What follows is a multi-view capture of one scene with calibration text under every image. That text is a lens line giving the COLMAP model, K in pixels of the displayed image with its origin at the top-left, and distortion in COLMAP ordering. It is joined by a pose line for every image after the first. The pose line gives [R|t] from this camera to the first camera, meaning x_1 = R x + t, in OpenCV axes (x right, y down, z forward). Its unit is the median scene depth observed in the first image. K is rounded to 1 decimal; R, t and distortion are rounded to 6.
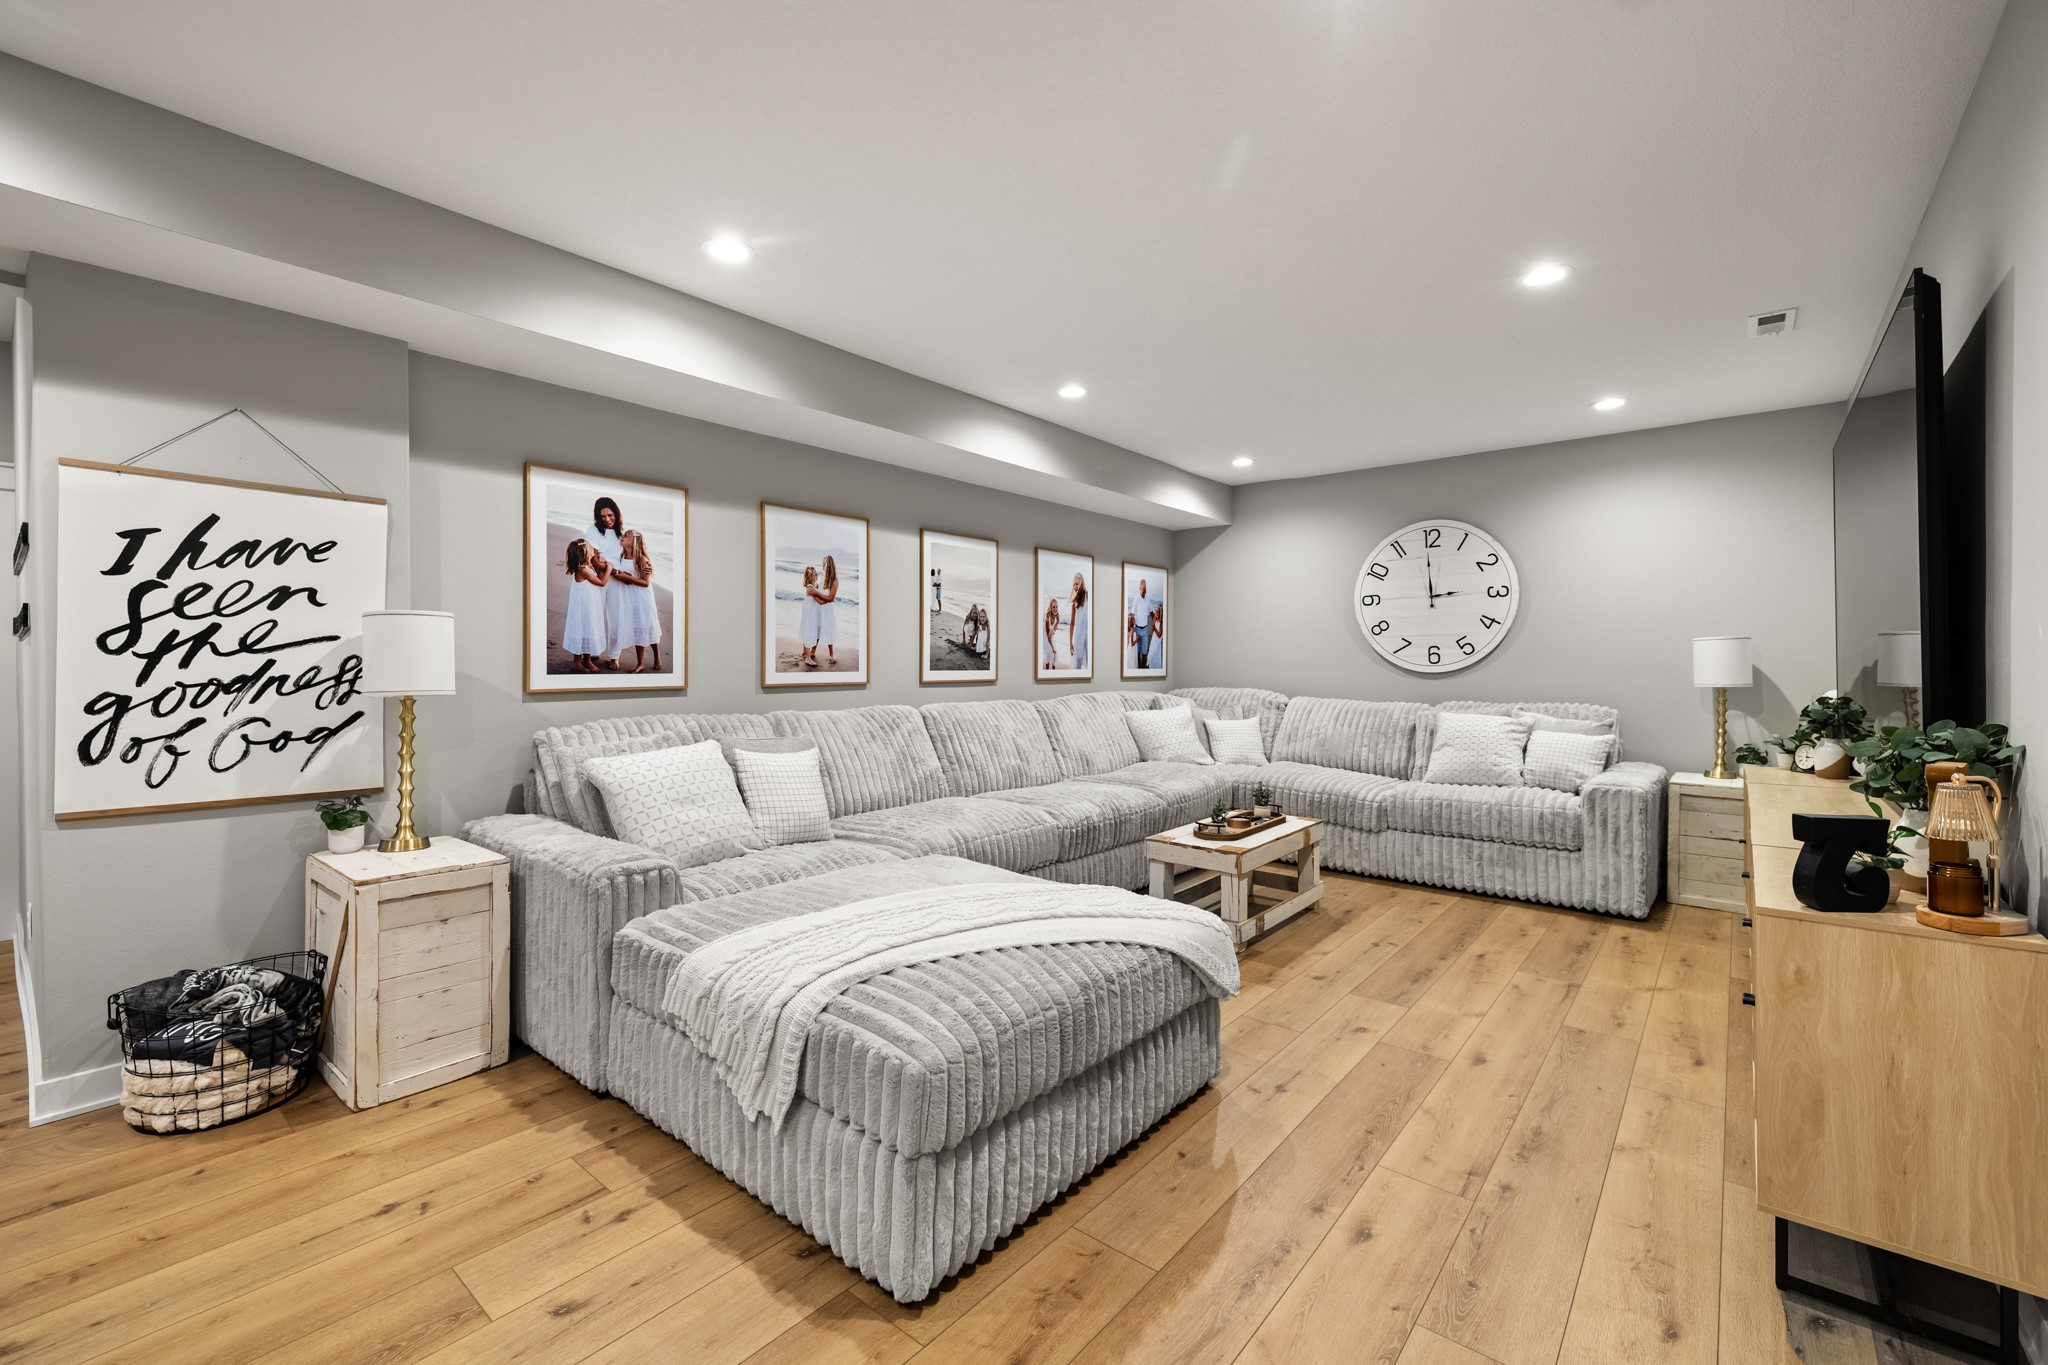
lens RADIAL K [[864.1, 0, 1013.9], [0, 864.1, 669.1], [0, 0, 1]] dist [-0.000534, 0.000054]
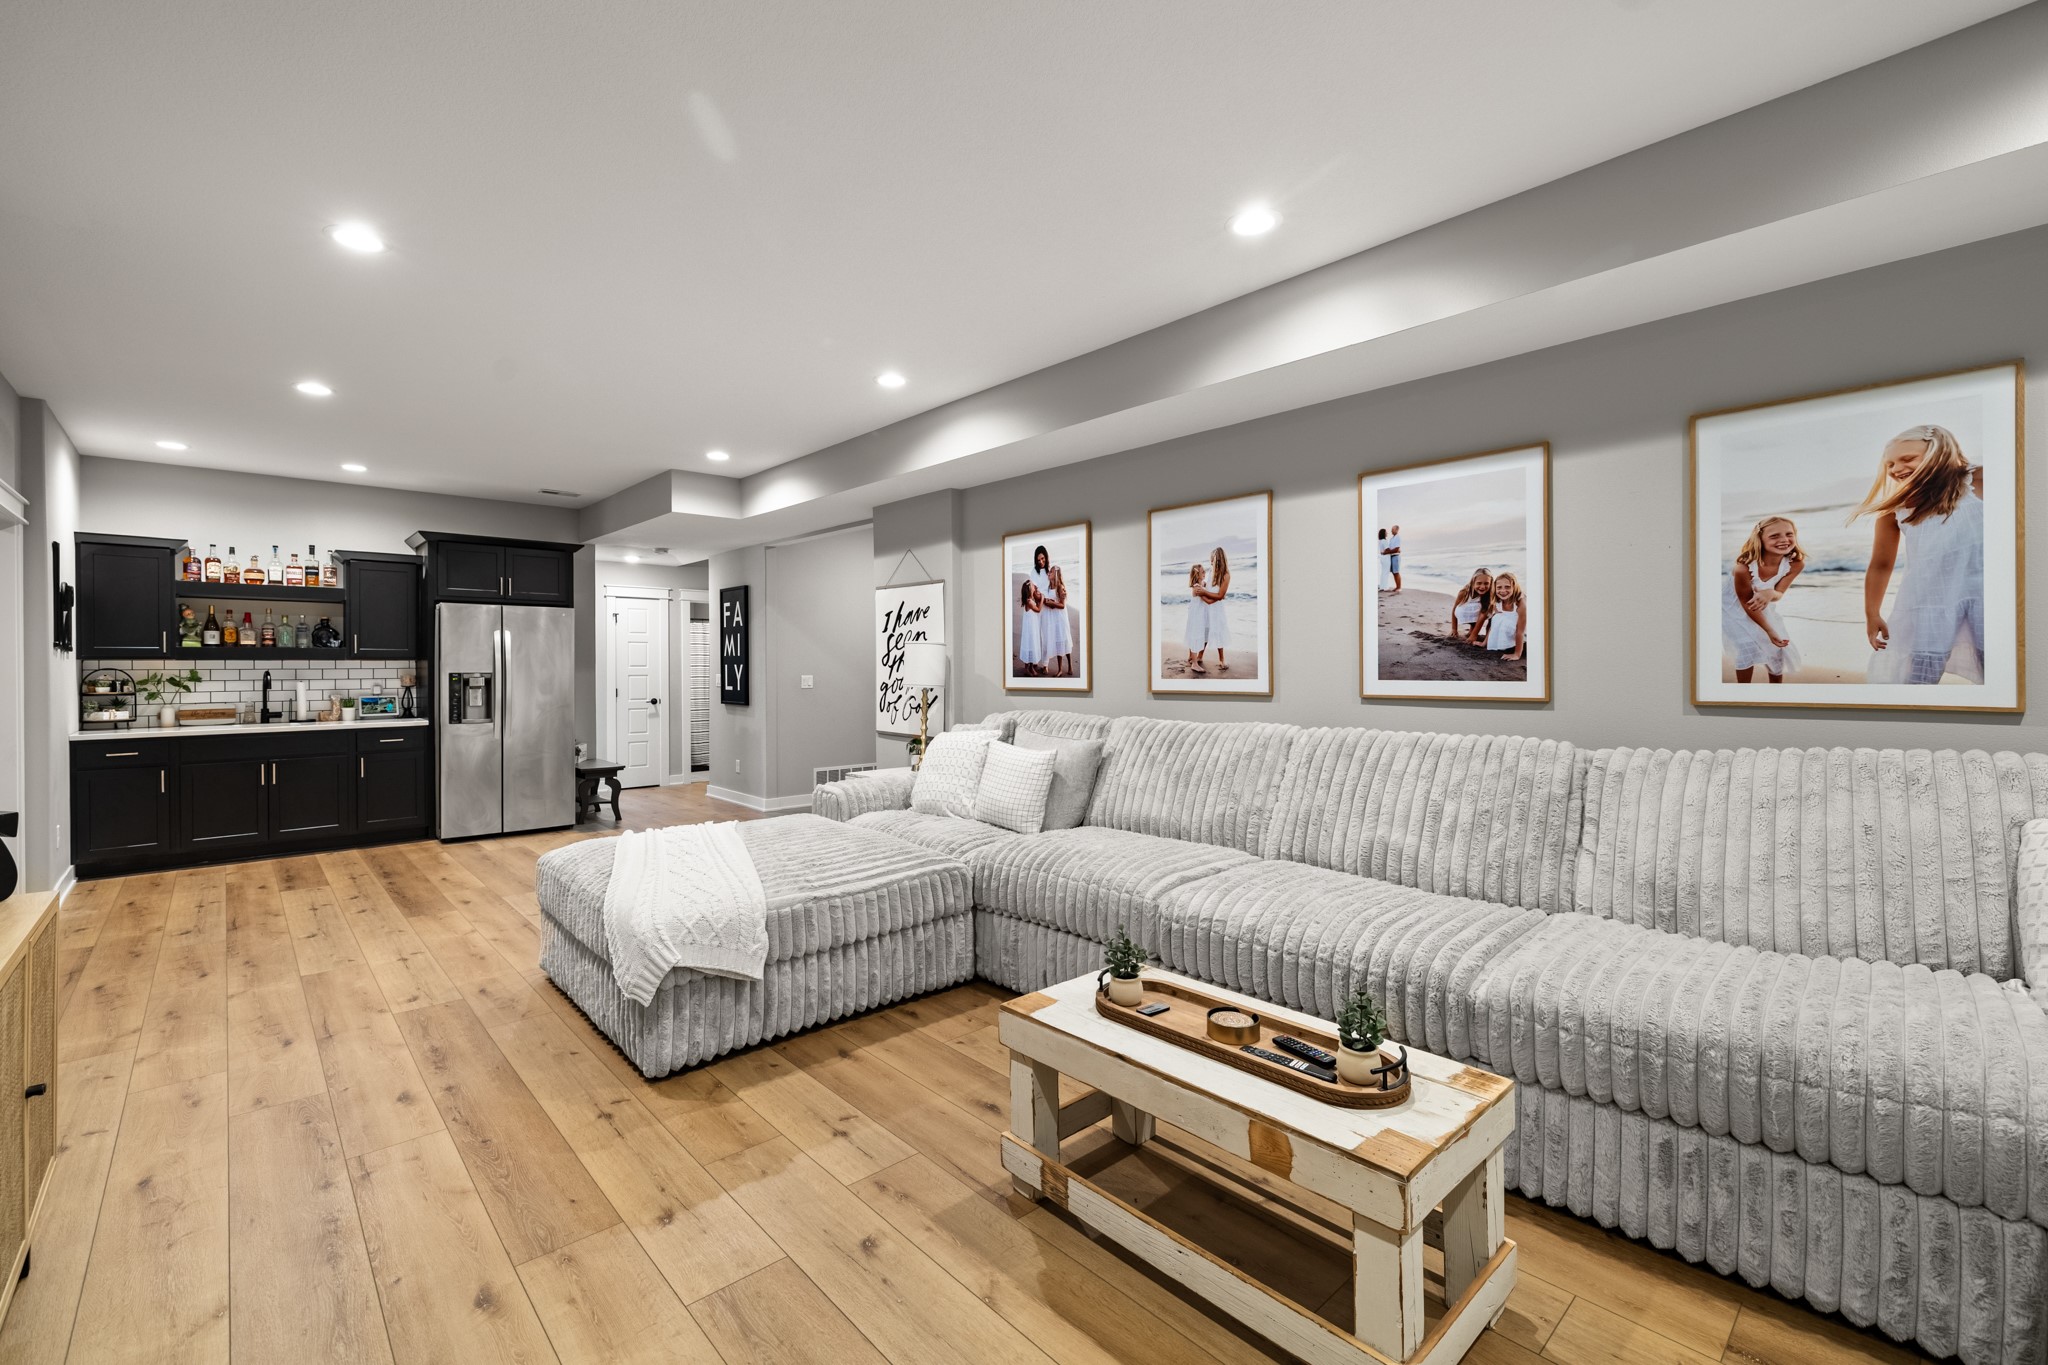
lens RADIAL K [[864.1, 0, 1012.8], [0, 864.1, 673.3], [0, 0, 1]] dist [-0.000534, 0.000054]
pose [[-0.133312, 0.005996, -0.991056, 0.791051], [-0.003876, 0.999971, 0.006572, -0.008718], [0.991067, 0.004717, -0.133284, 1.041906]]
